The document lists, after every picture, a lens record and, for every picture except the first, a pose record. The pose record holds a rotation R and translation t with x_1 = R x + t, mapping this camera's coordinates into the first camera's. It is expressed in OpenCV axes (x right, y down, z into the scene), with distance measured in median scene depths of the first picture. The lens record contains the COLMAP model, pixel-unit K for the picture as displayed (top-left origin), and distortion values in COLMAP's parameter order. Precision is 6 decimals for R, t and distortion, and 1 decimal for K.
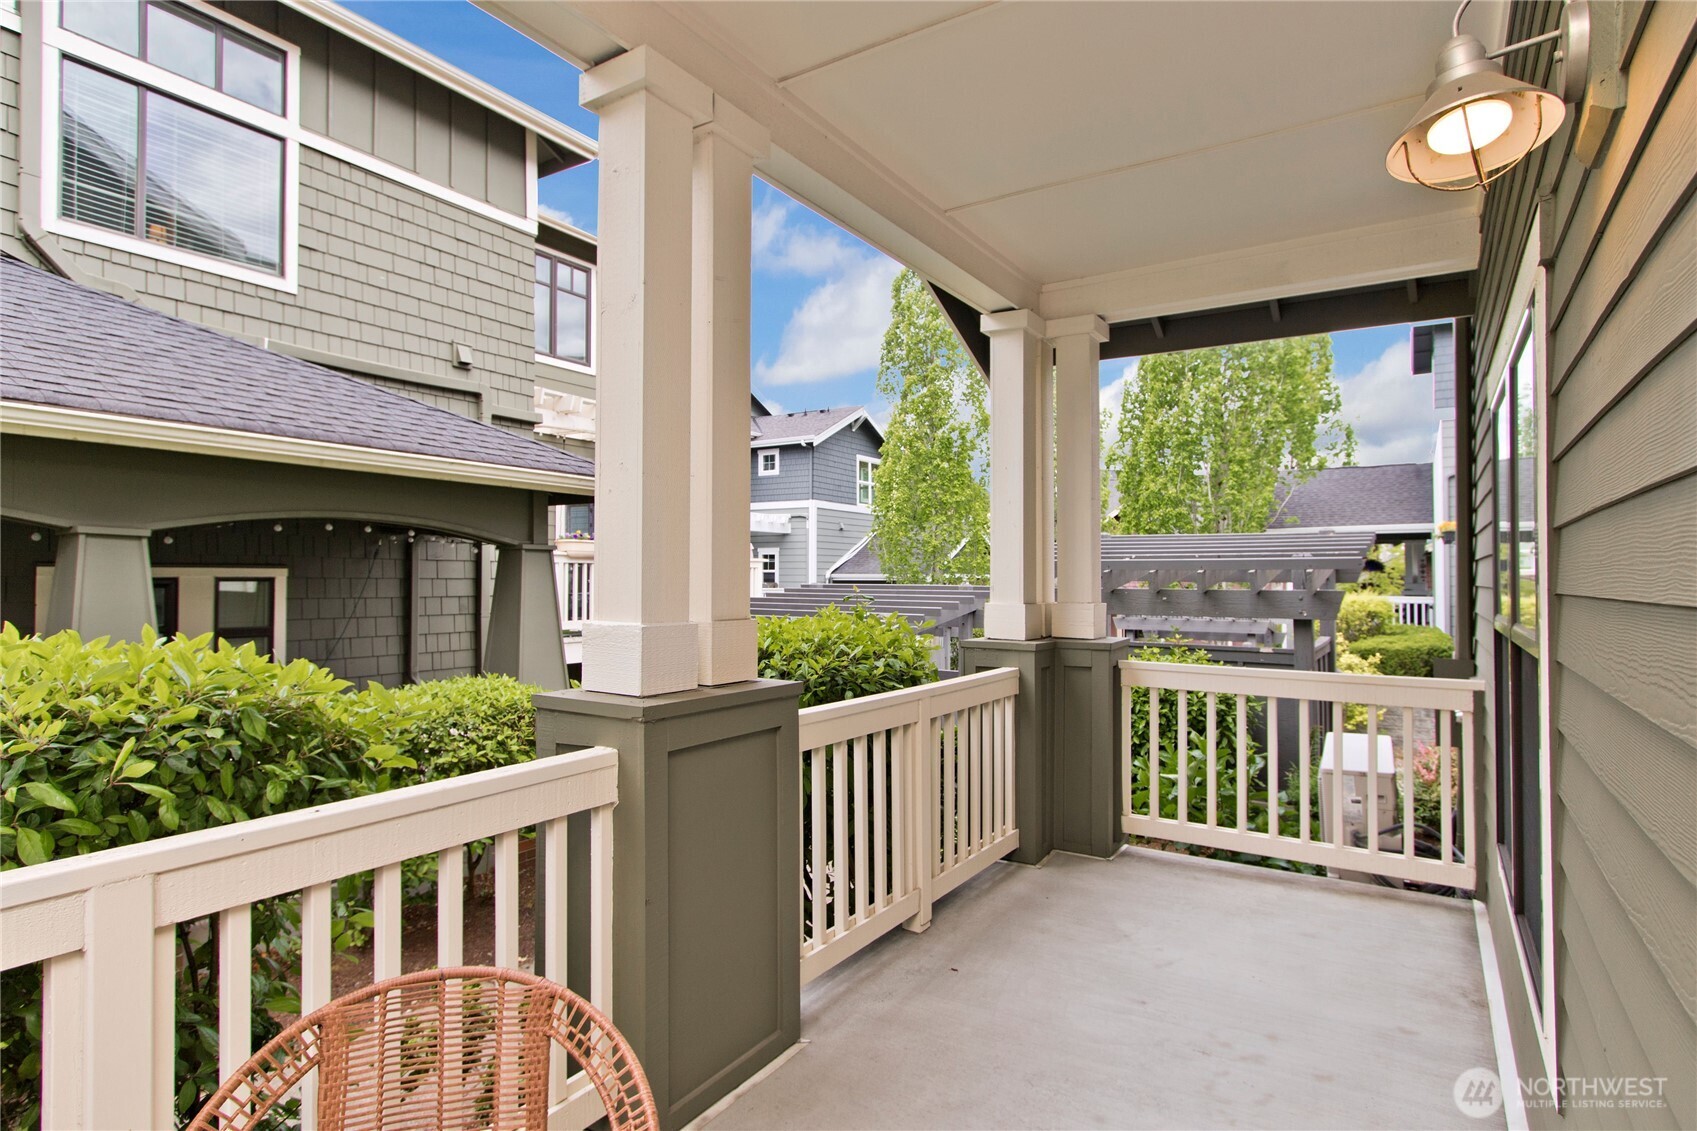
lens RADIAL K [[909.6, 0, 848.5], [0, 909.6, 565.5], [0, 0, 1]] dist [0.016615, 0.000111]
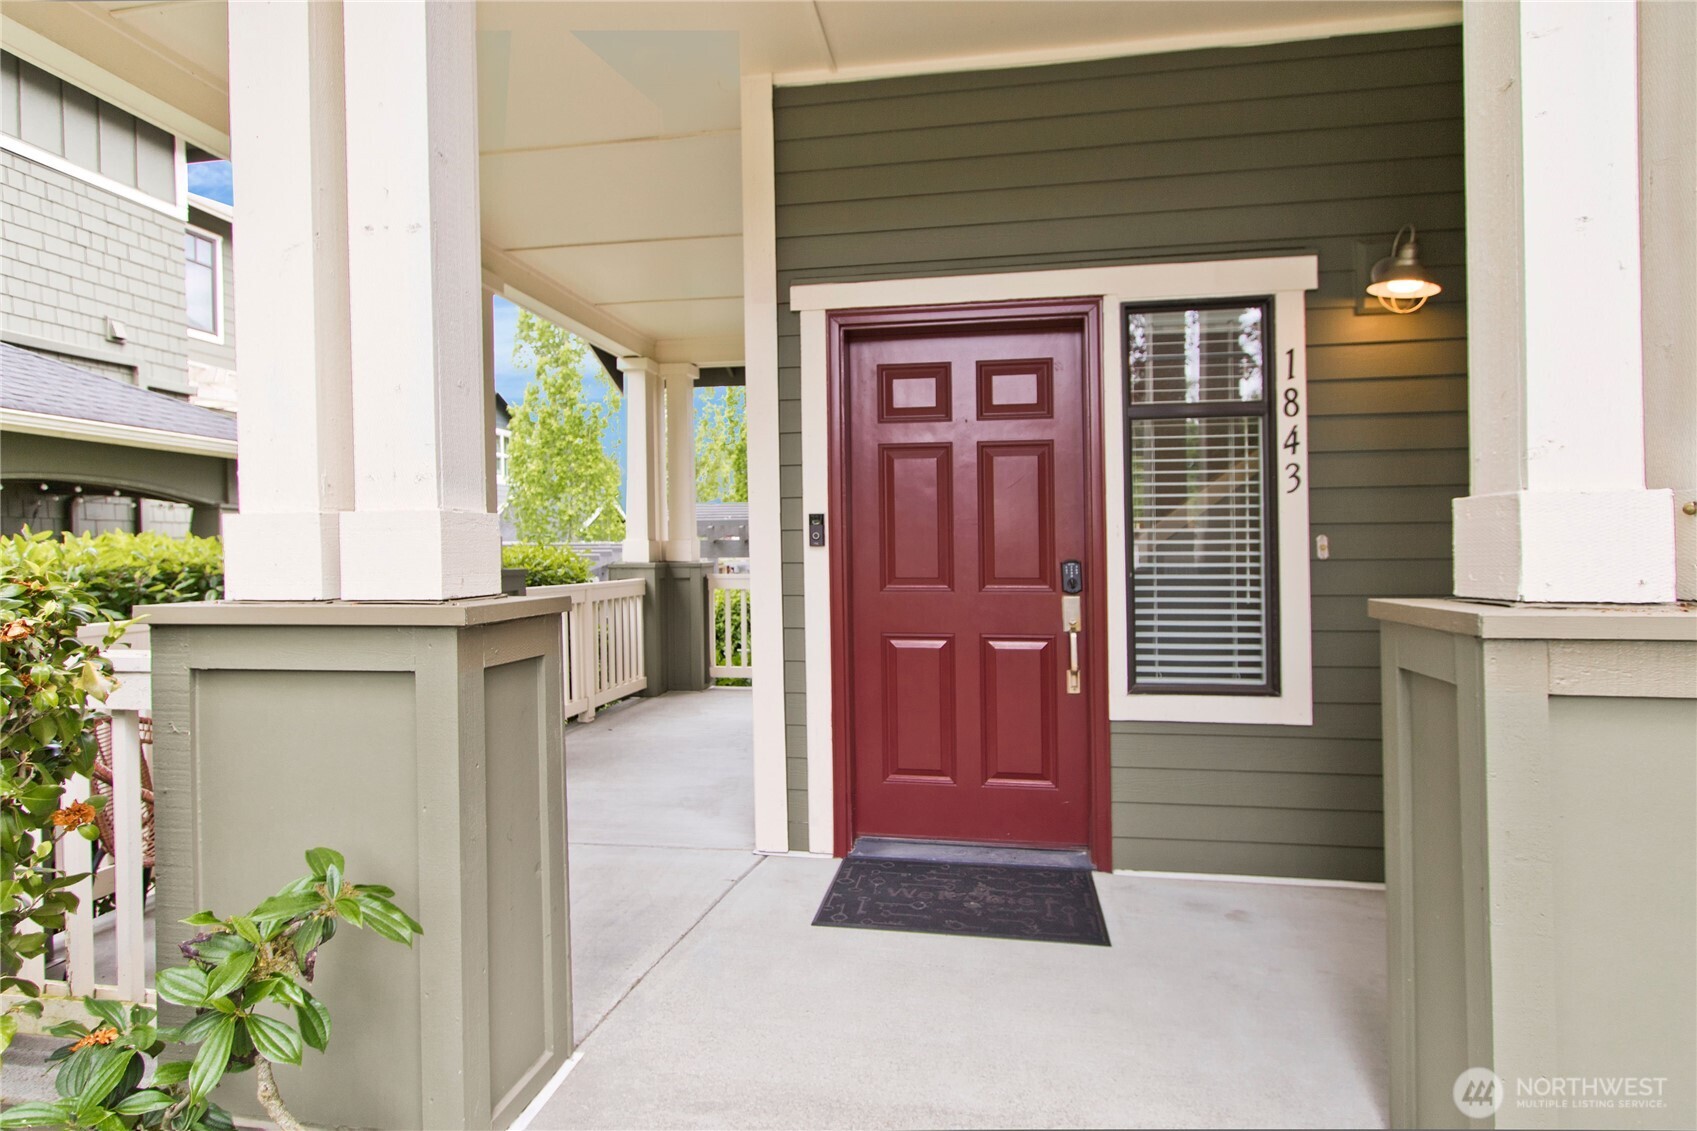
lens RADIAL K [[869.8, 0, 907.9], [0, 869.8, 557.9], [0, 0, 1]] dist [-0.011142, -0.000018]
pose [[0.890634, -0.019677, 0.454296, -0.060276], [0.009190, 0.999638, 0.025282, 0.023449], [-0.454629, -0.018343, 0.890492, -0.362274]]
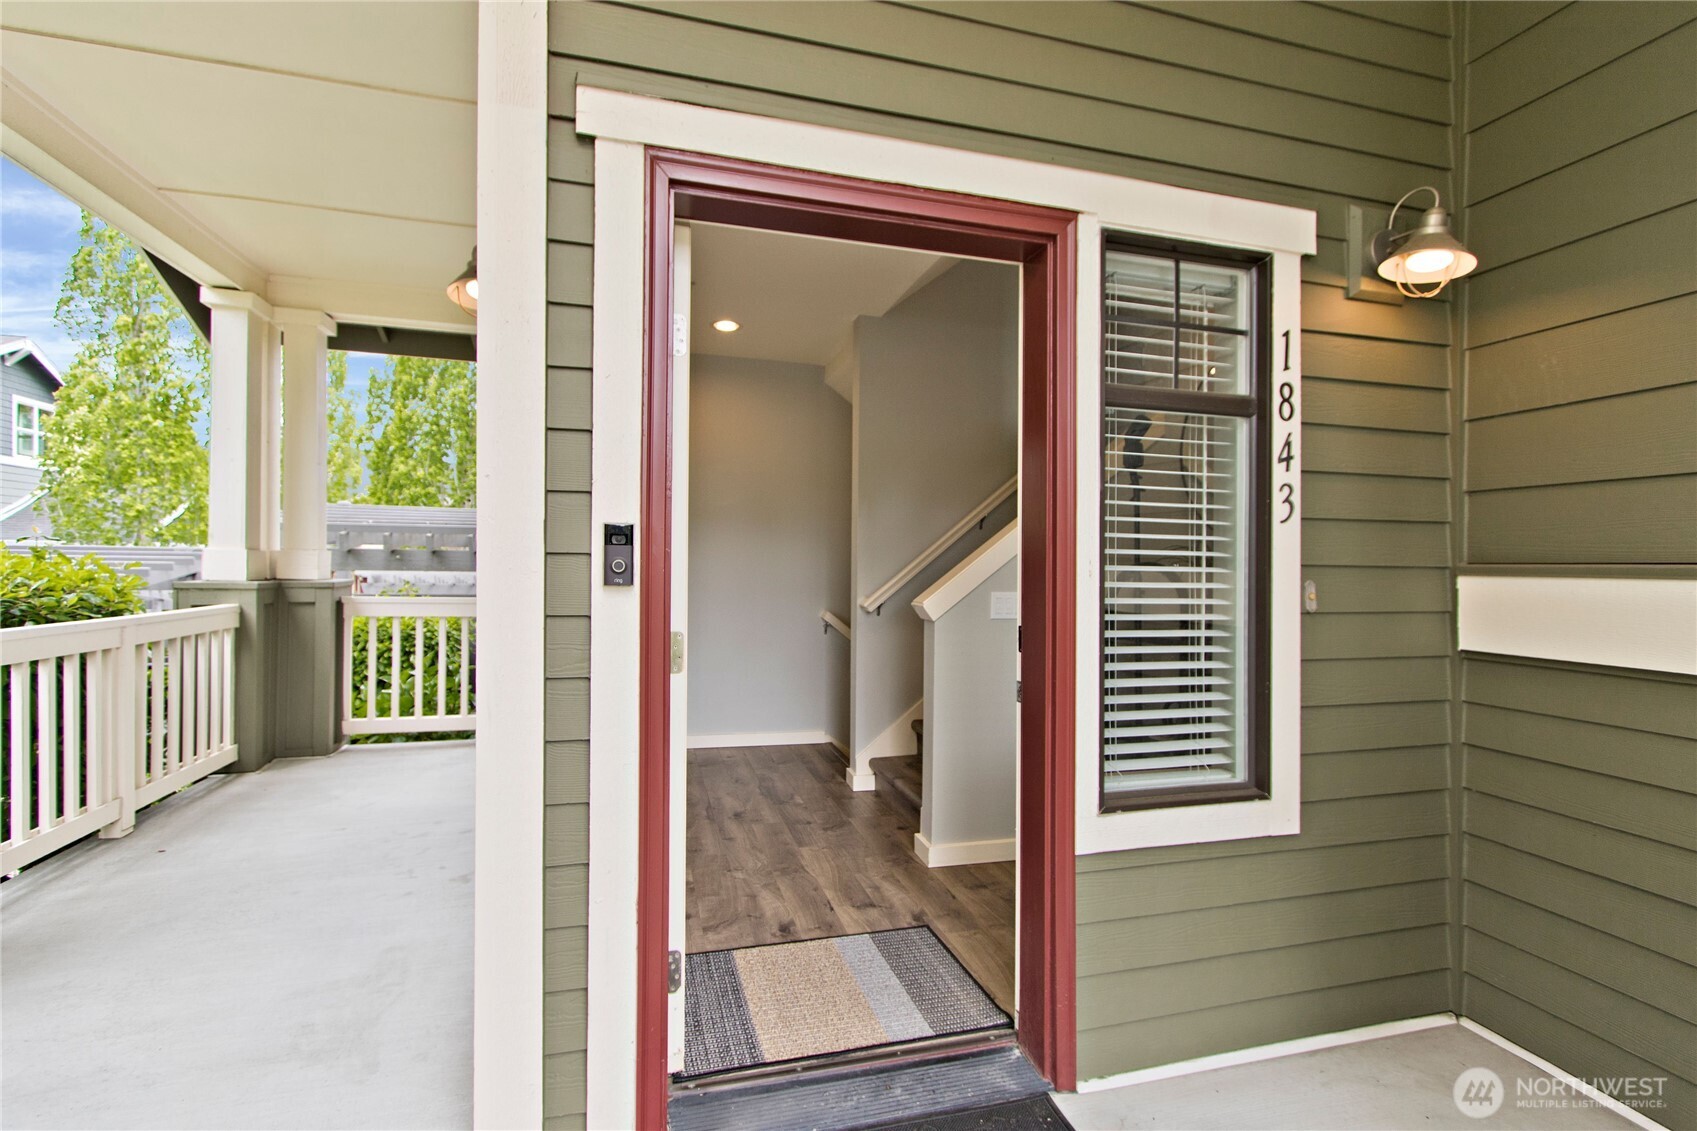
lens RADIAL K [[773.1, 0, 848.5], [0, 773.1, 565.5], [0, 0, 1]] dist [0.003440, -0.000316]
pose [[0.670837, 0.002504, 0.741601, -0.013759], [-0.021484, 0.999640, 0.016058, 0.018270], [-0.741294, -0.026705, 0.670649, -0.134862]]
